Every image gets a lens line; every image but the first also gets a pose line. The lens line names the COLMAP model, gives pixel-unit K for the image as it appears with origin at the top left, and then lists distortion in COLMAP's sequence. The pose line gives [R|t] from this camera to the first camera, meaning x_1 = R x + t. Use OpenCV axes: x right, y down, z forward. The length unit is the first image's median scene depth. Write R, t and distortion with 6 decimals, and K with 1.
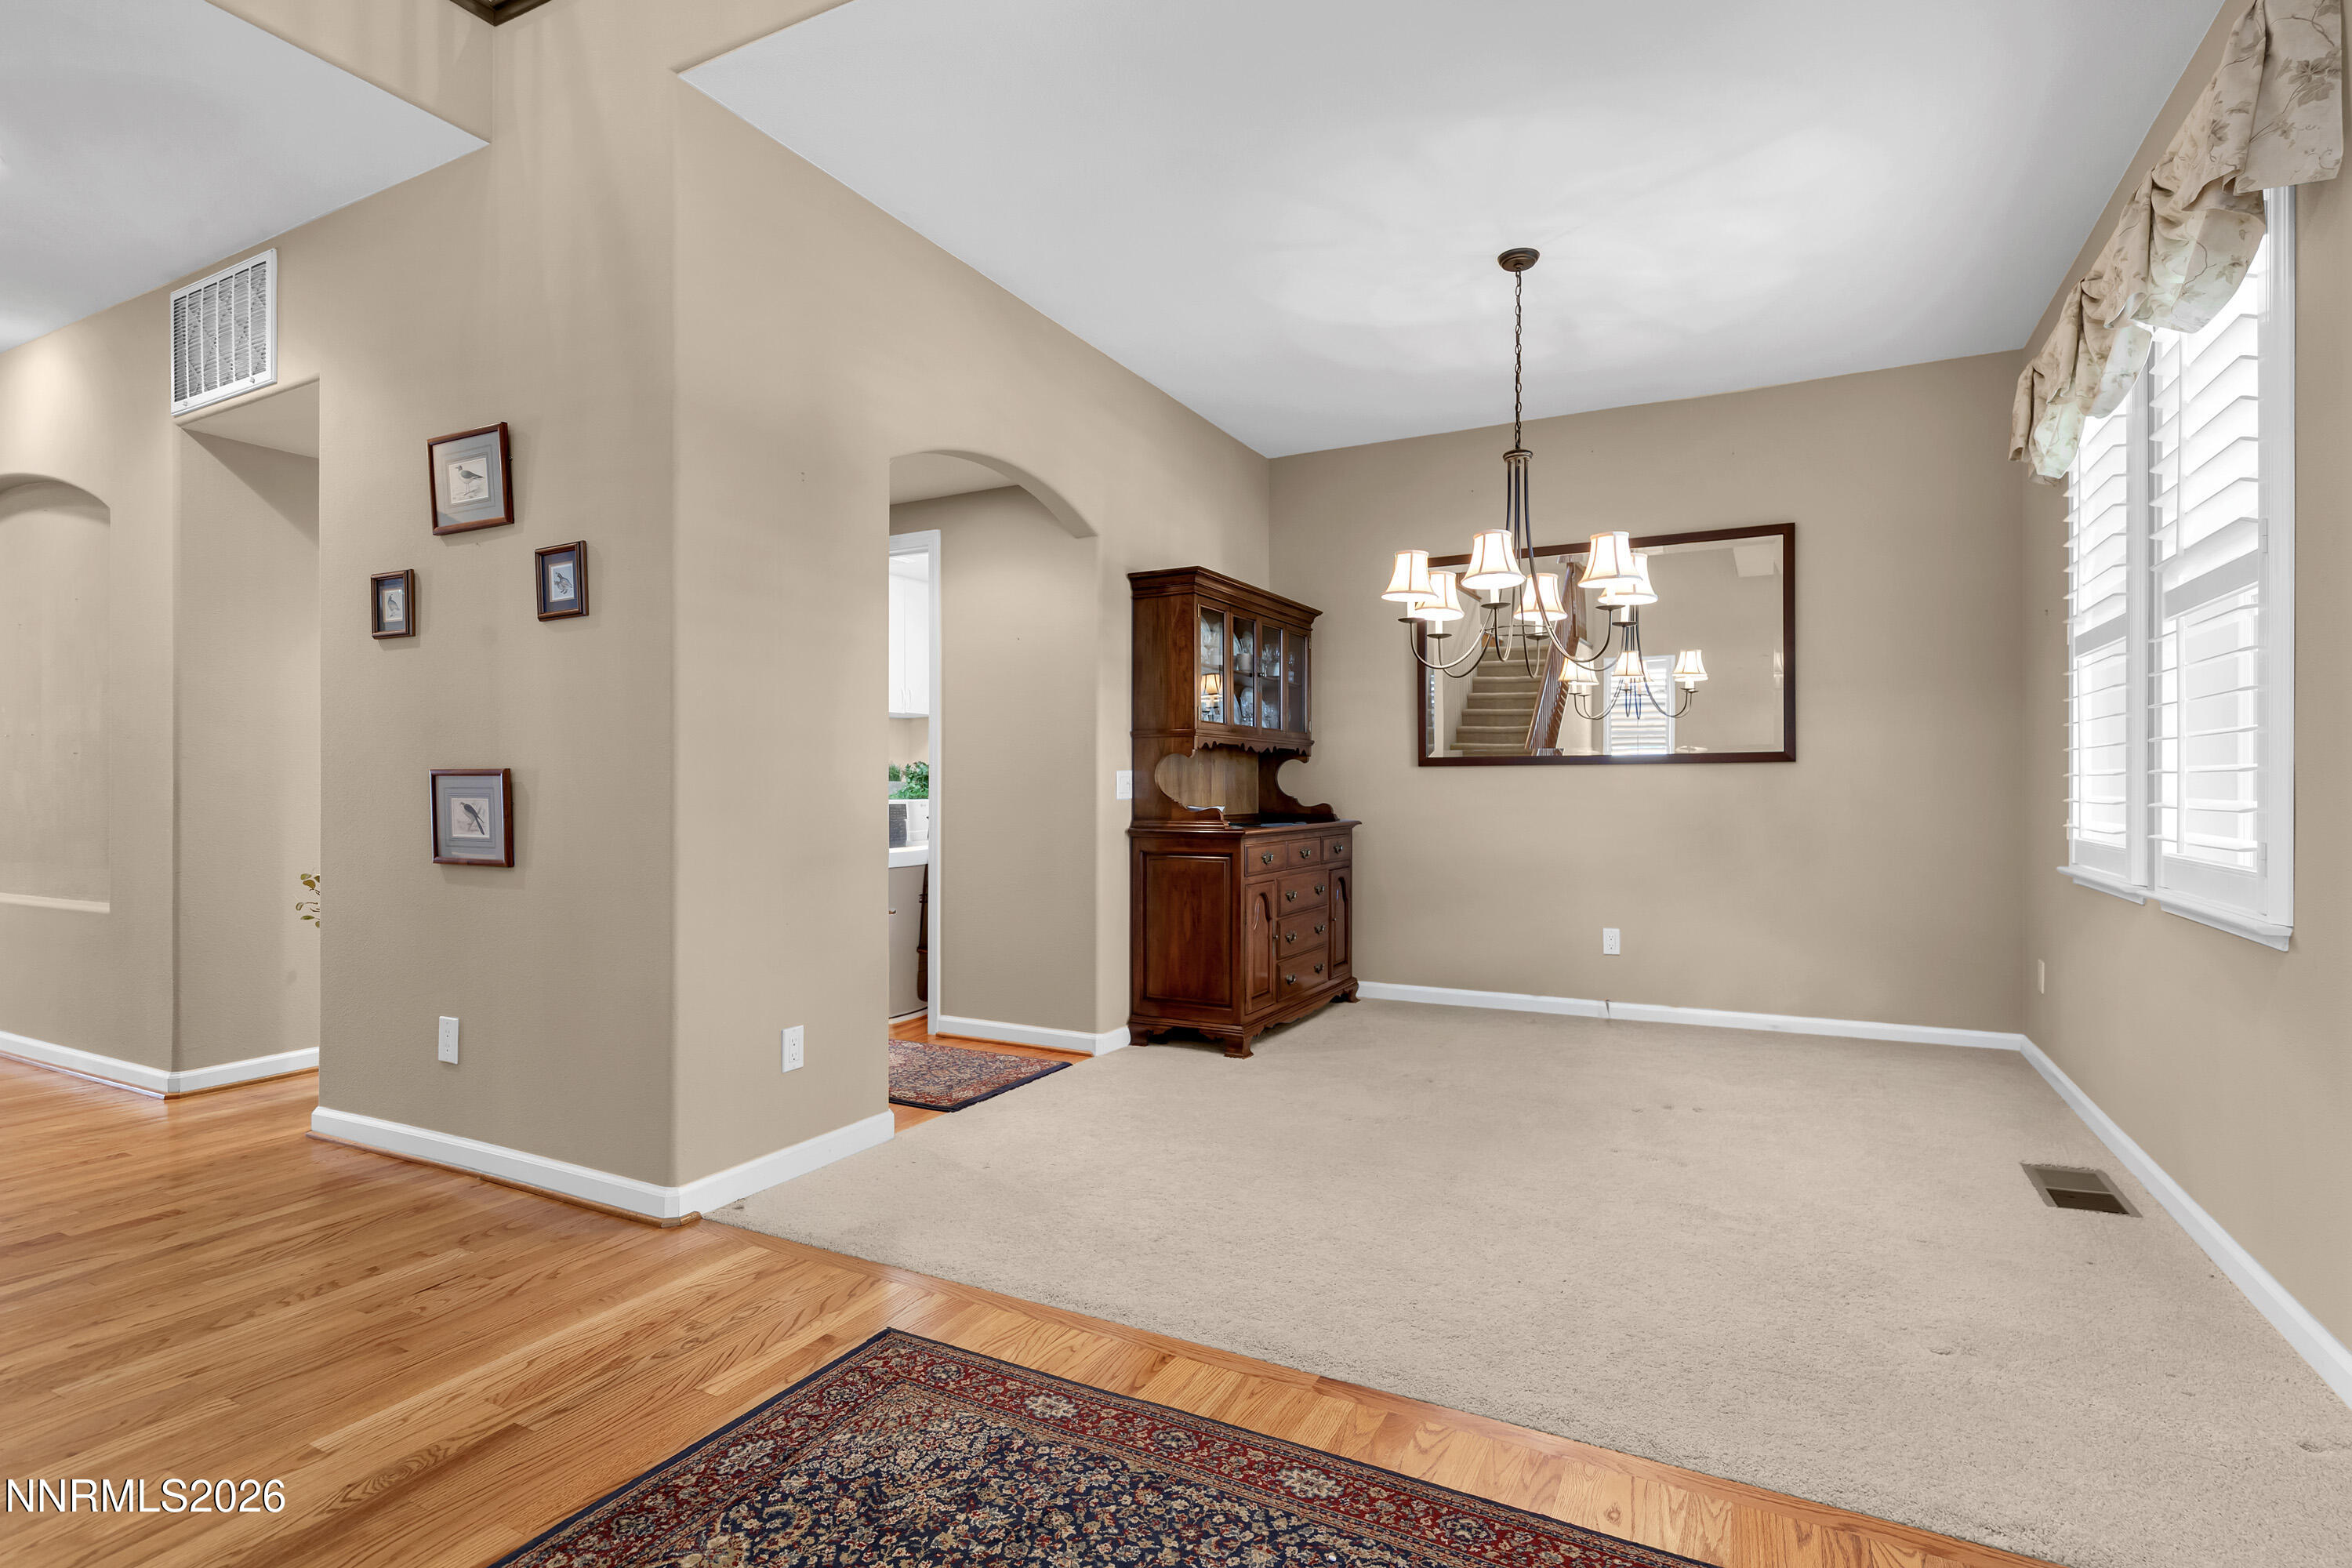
lens RADIAL K [[1122.1, 0, 1215.6], [0, 1122.1, 786.3], [0, 0, 1]] dist [0.004606, 0.000924]
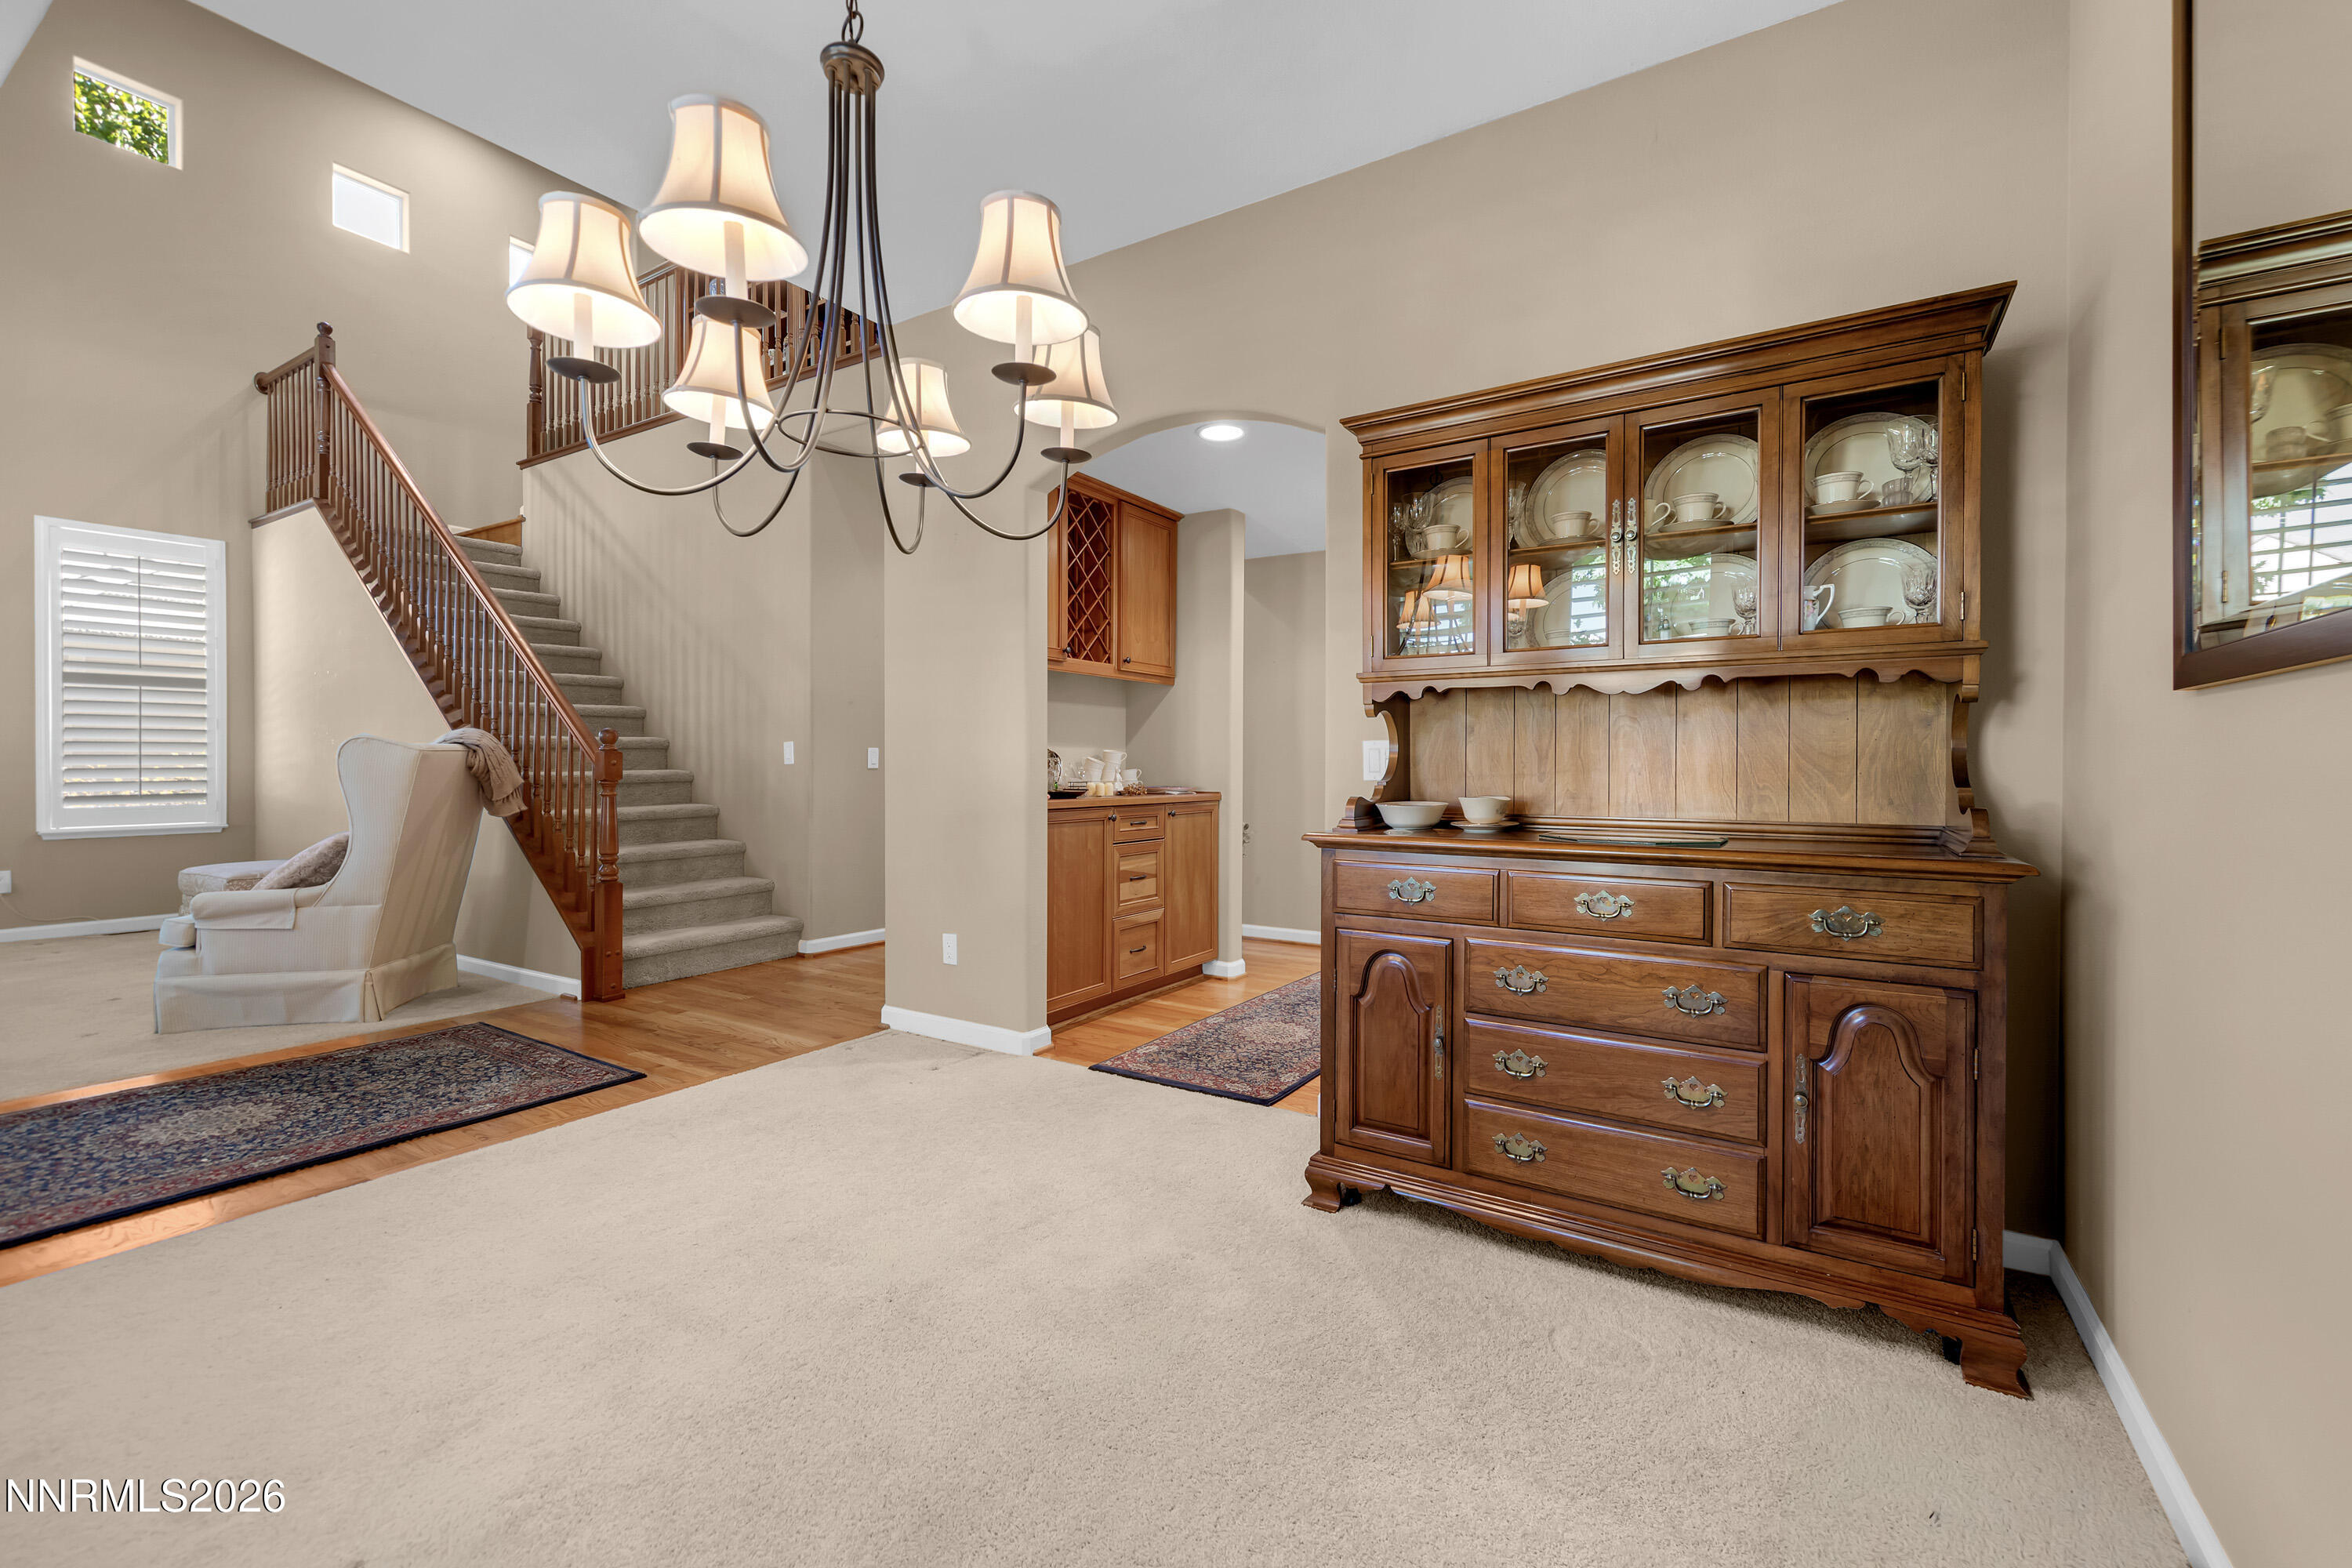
lens RADIAL K [[994.9, 0, 1213.6], [0, 994.9, 772.6], [0, 0, 1]] dist [-0.000357, 0.001237]
pose [[-0.090988, 0.015285, -0.995735, 0.676274], [-0.000245, 0.999882, 0.015371, -0.003590], [0.995852, 0.001642, -0.090974, 1.187426]]
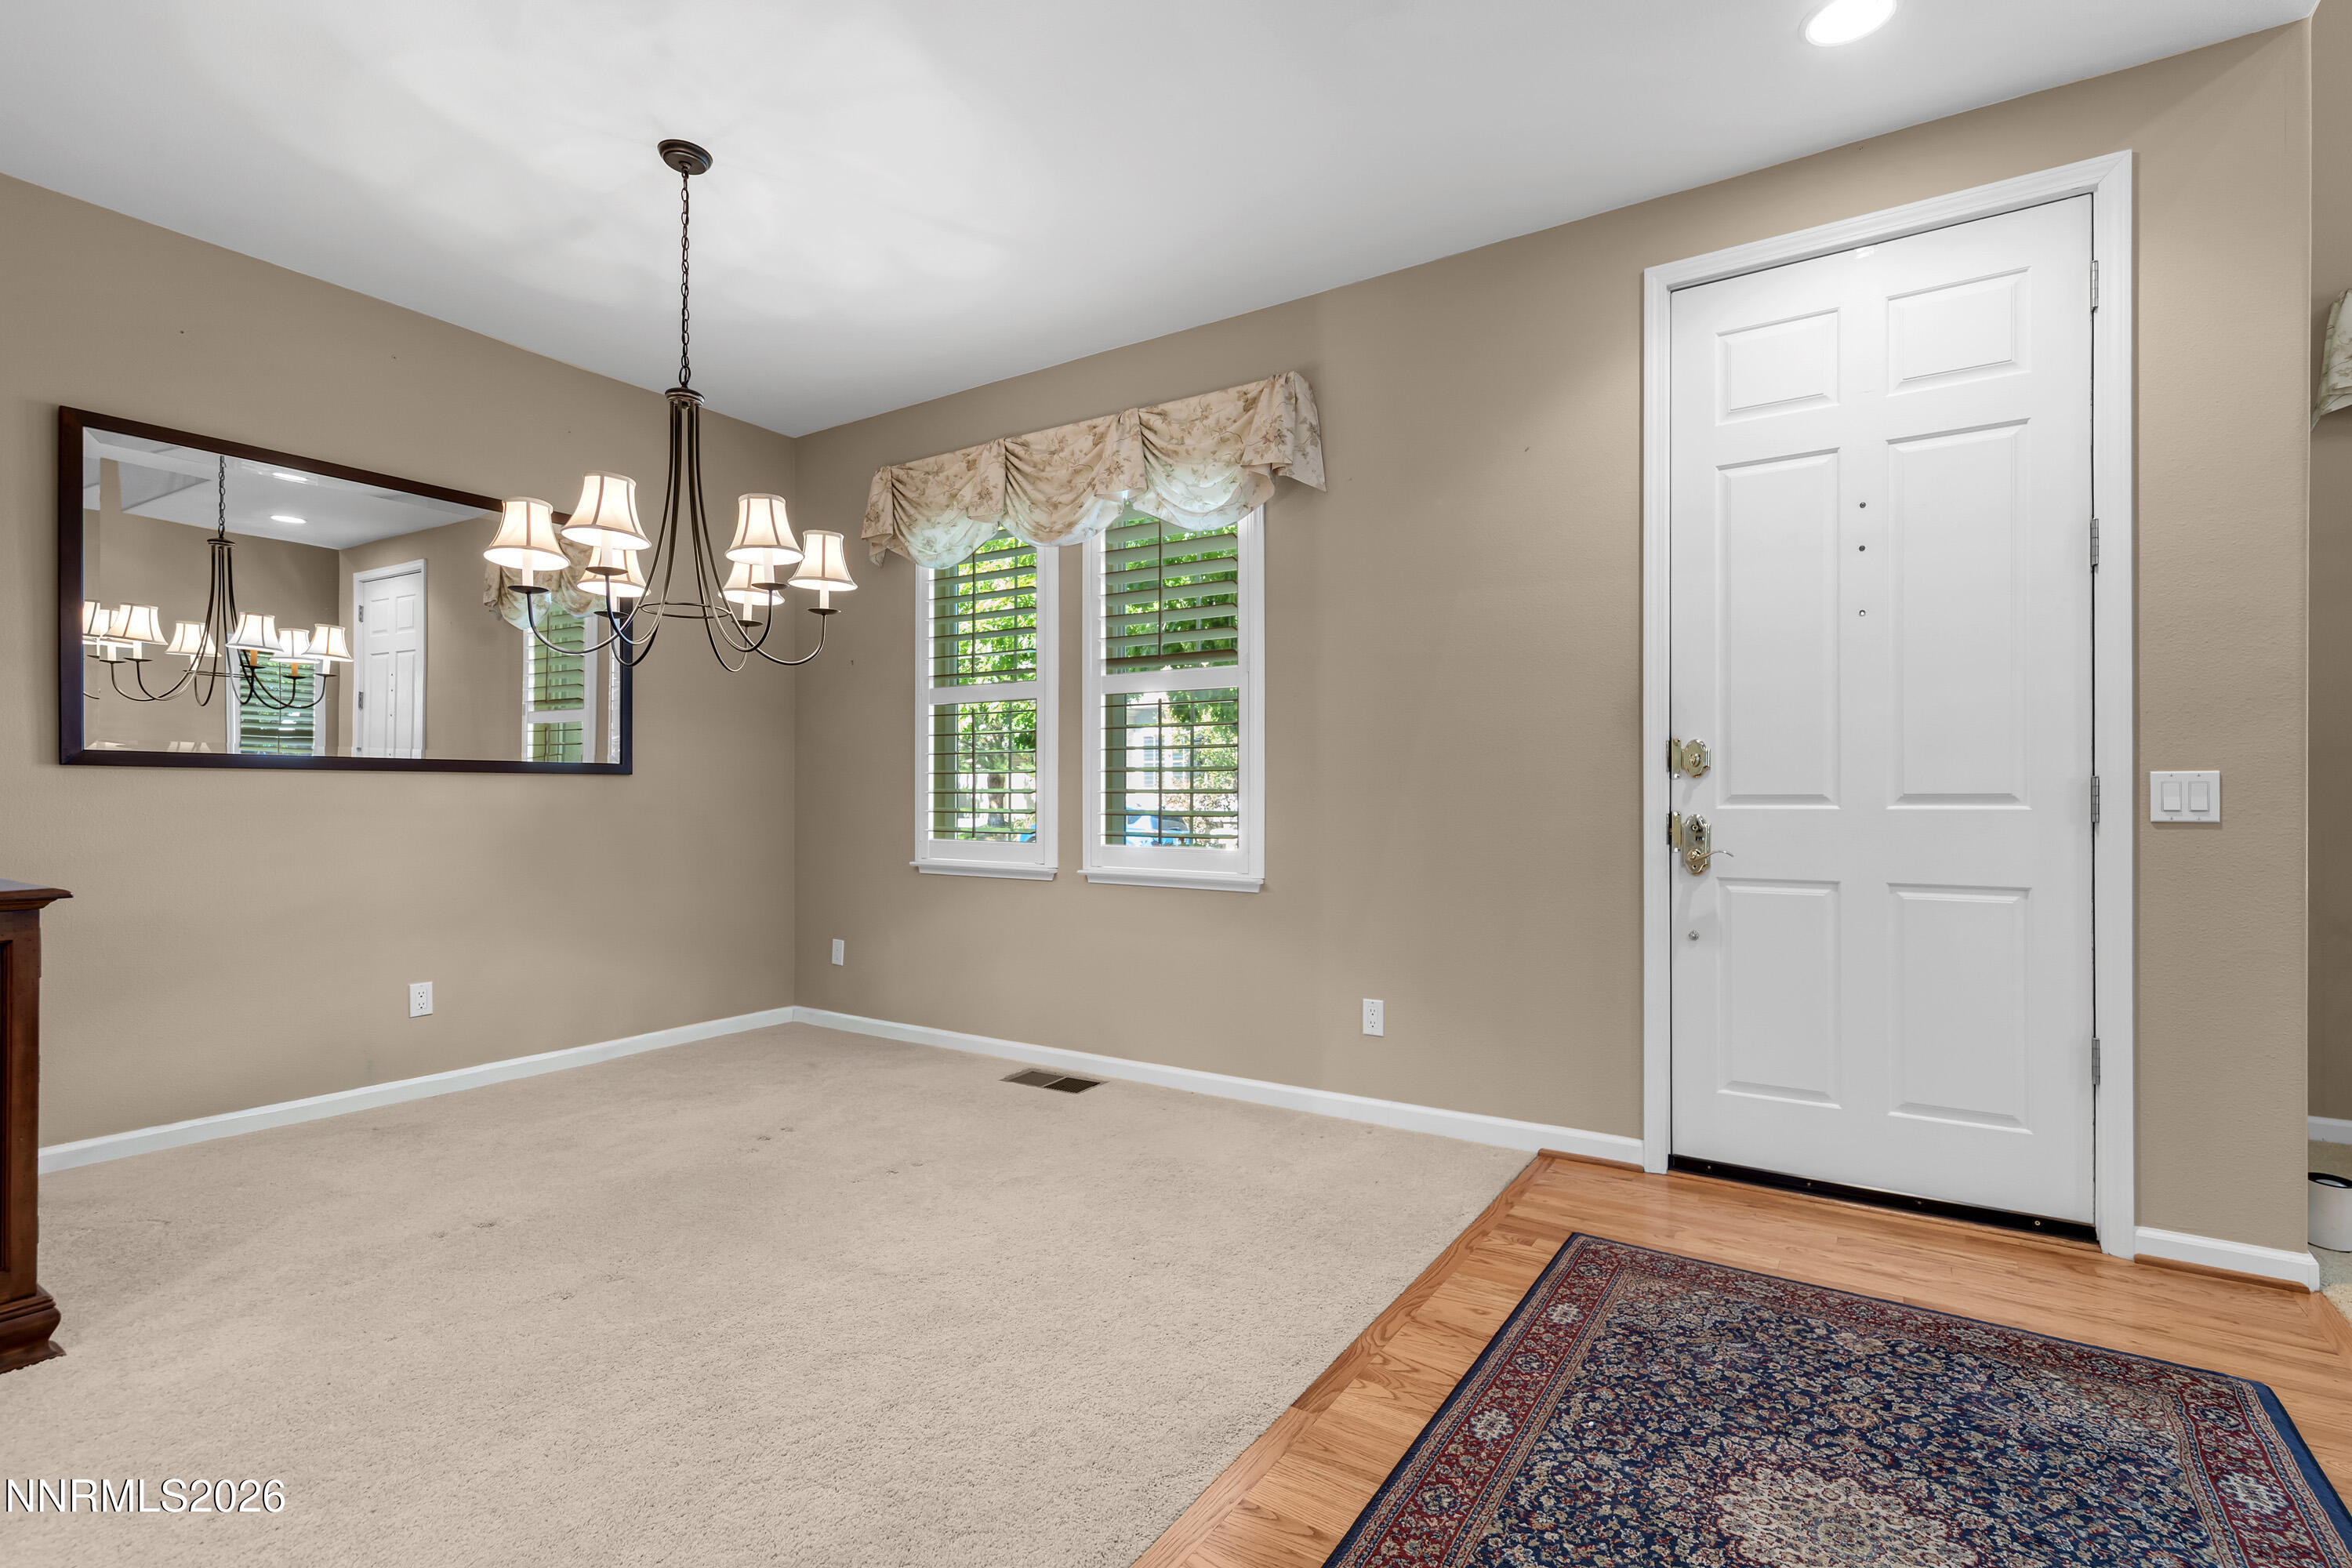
lens RADIAL K [[1061.7, 0, 1212.3], [0, 1061.7, 800.3], [0, 0, 1]] dist [0.005543, 0.000377]
pose [[0.111553, 0.003196, 0.993753, -0.497658], [-0.004055, 0.999988, -0.002761, 0.000574], [-0.993750, -0.003722, 0.111565, 0.574874]]
